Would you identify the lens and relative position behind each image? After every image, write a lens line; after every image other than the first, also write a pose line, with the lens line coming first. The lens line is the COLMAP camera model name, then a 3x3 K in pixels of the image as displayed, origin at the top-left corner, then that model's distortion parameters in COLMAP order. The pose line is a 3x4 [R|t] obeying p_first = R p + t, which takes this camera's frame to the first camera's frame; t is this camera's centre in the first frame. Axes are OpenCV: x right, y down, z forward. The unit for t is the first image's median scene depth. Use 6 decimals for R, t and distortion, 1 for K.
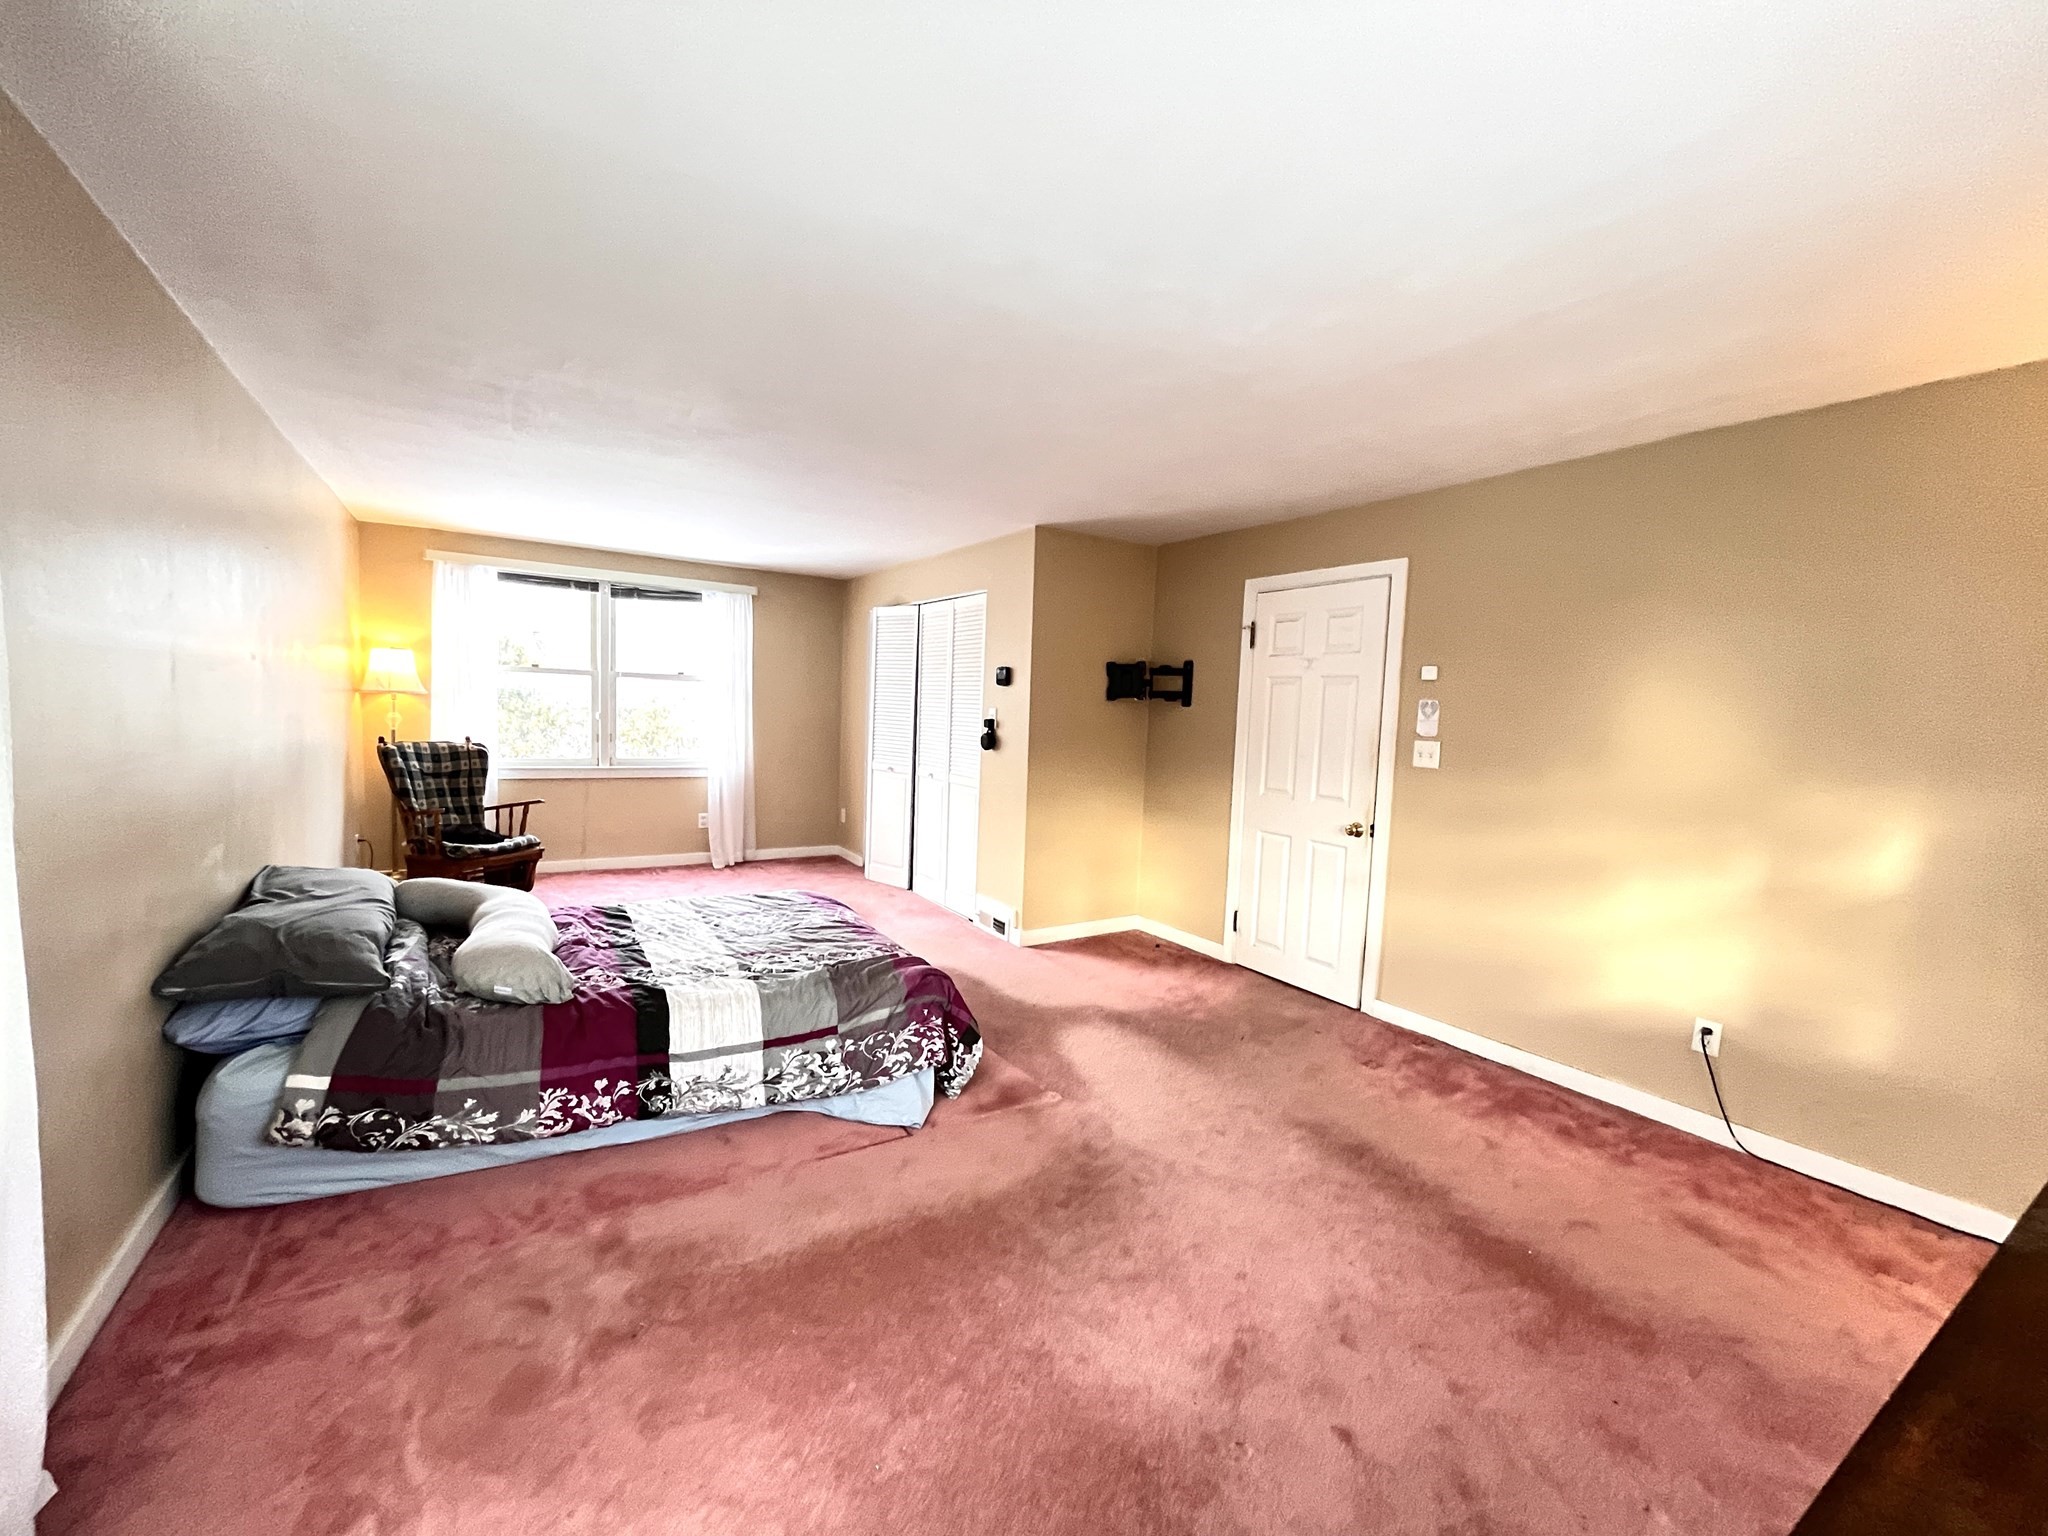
lens RADIAL K [[828.2, 0, 1028.6], [0, 828.2, 770.3], [0, 0, 1]] dist [-0.004221, 0.000038]
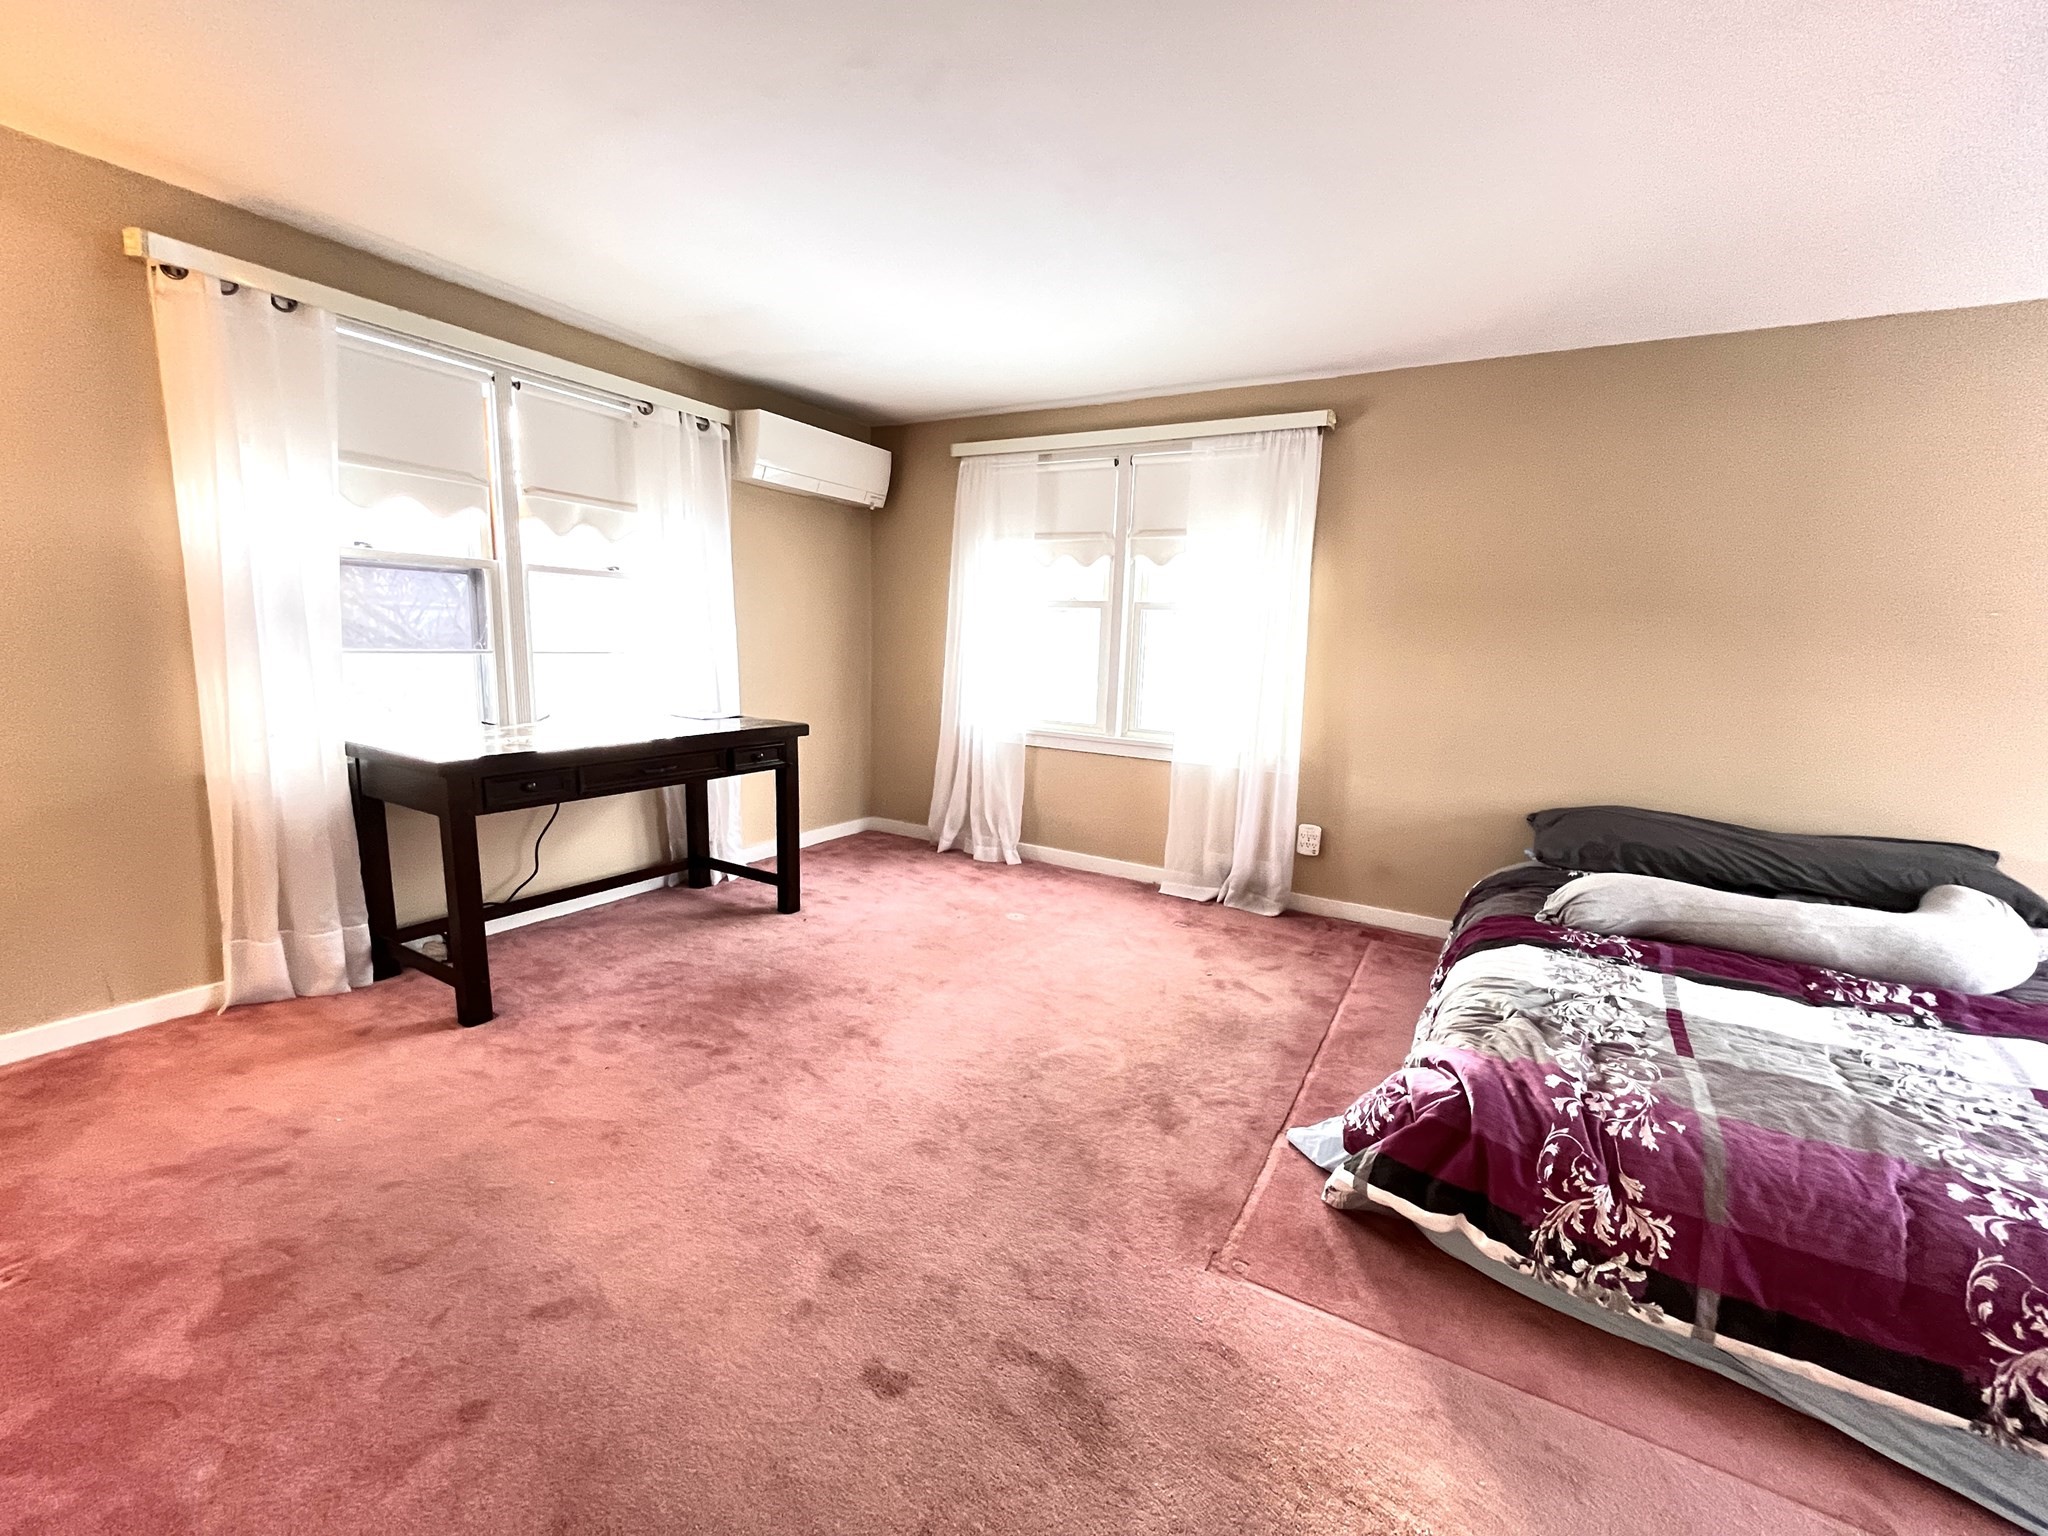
lens RADIAL K [[828.2, 0, 1028.6], [0, 828.2, 770.3], [0, 0, 1]] dist [-0.004221, 0.000038]
pose [[-0.888085, -0.000265, -0.459680, 0.354581], [-0.108216, 0.972015, 0.208508, -0.037508], [0.446760, 0.234917, -0.863261, 1.175883]]
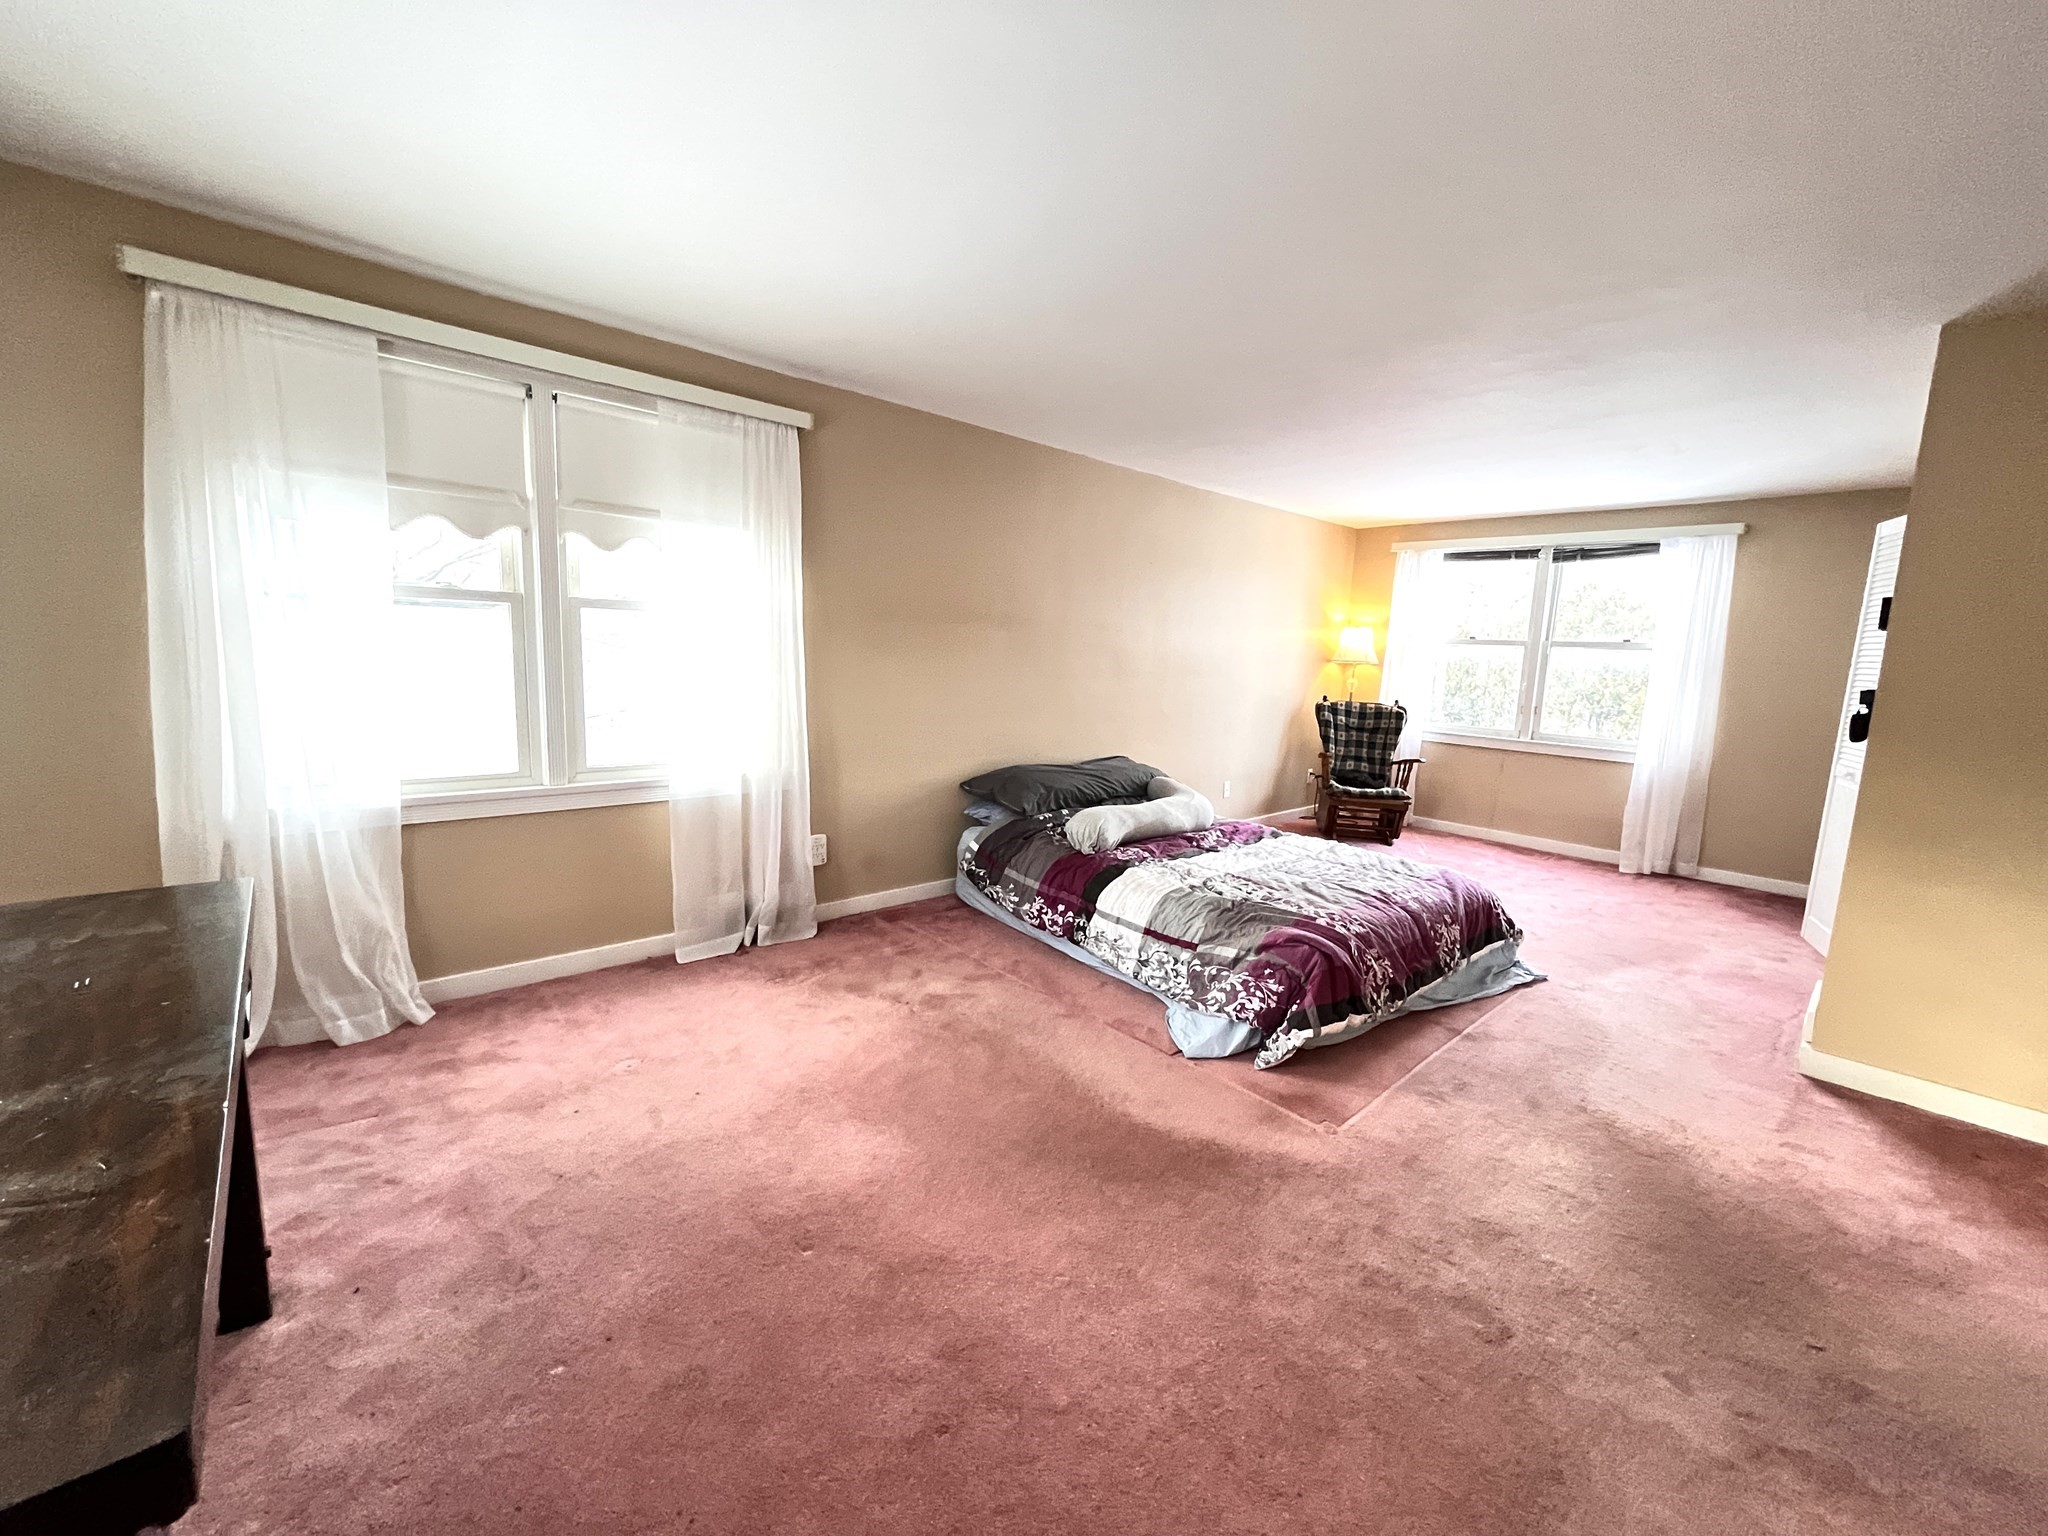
lens RADIAL K [[828.2, 0, 1028.6], [0, 828.2, 770.3], [0, 0, 1]] dist [-0.004221, 0.000038]
pose [[0.171466, 0.111898, -0.978815, 0.626194], [-0.108831, 0.989600, 0.094066, 0.005622], [0.979160, 0.090397, 0.181861, 0.467735]]
